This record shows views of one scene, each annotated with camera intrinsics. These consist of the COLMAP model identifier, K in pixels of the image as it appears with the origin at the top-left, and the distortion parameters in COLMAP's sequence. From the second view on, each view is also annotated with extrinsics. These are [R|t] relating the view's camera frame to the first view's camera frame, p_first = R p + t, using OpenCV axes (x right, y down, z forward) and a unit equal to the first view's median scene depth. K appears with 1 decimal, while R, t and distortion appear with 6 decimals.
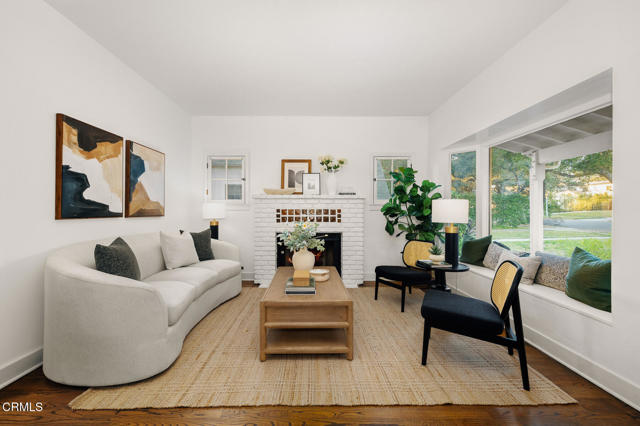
lens RADIAL K [[265.5, 0, 318.6], [0, 265.5, 211.2], [0, 0, 1]] dist [-0.003416, -0.001136]
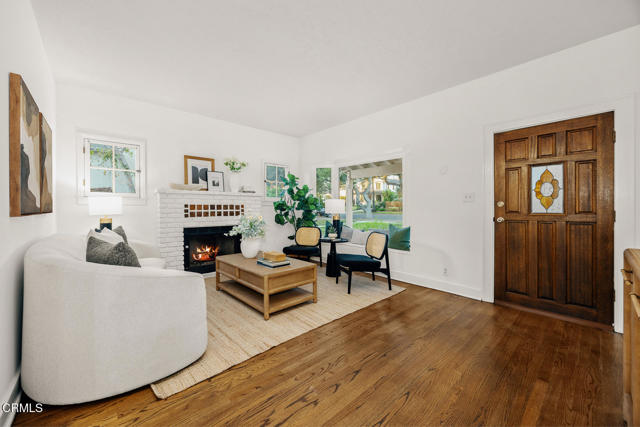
lens RADIAL K [[248.9, 0, 318.0], [0, 248.9, 208.1], [0, 0, 1]] dist [-0.000026, 0.000015]
pose [[0.744849, -0.001965, 0.667230, -0.411618], [-0.002220, 0.999983, 0.005422, 0.000269], [-0.667229, -0.005520, 0.744832, -0.044810]]
